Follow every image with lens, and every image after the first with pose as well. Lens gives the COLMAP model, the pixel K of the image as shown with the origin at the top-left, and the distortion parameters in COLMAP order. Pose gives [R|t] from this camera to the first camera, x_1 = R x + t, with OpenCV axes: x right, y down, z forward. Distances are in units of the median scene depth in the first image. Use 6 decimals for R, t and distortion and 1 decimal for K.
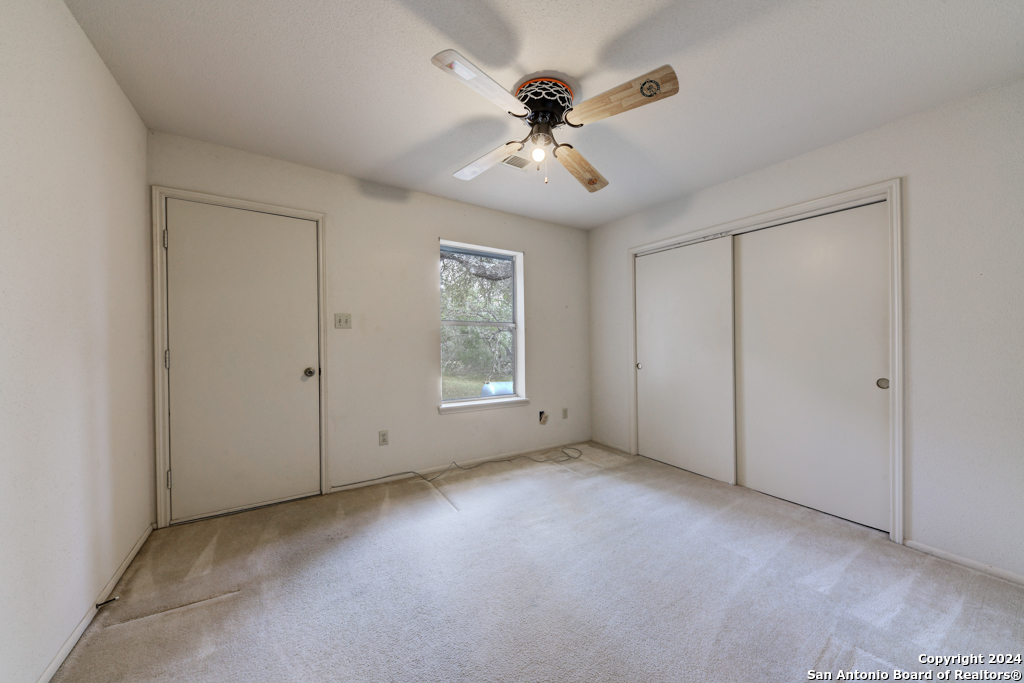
lens RADIAL K [[357.1, 0, 510.5], [0, 357.1, 340.7], [0, 0, 1]] dist [0.010423, -0.000224]
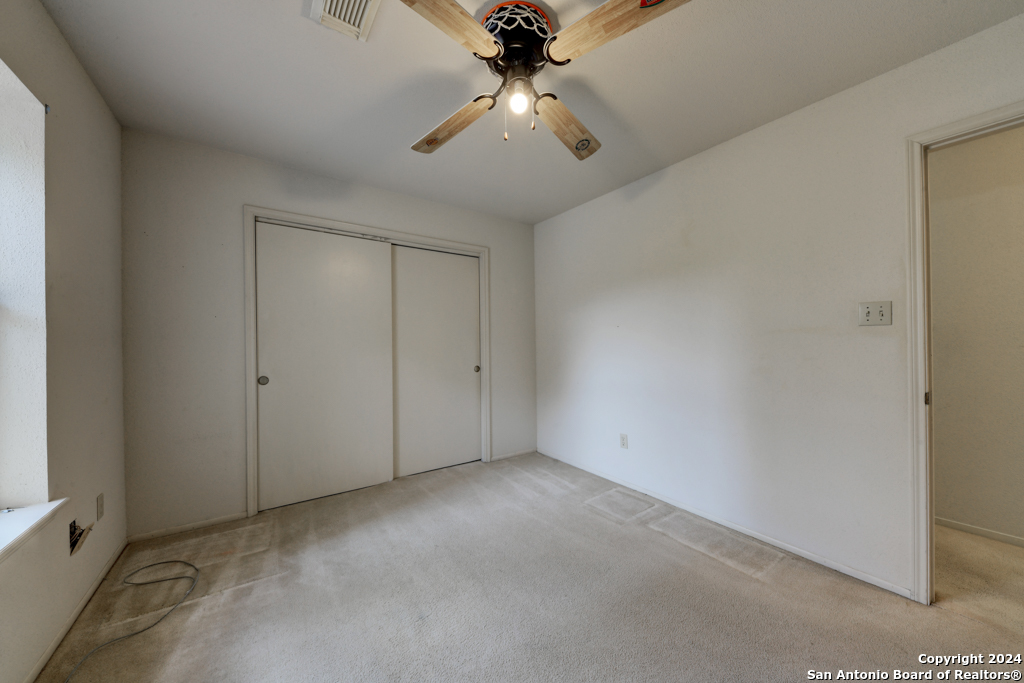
lens RADIAL K [[357.1, 0, 510.5], [0, 357.1, 340.7], [0, 0, 1]] dist [0.010423, -0.000224]
pose [[-0.041228, 0.006808, 0.999127, -0.442949], [0.004125, 0.999969, -0.006643, -0.000035], [-0.999141, 0.003847, -0.041255, 0.695593]]
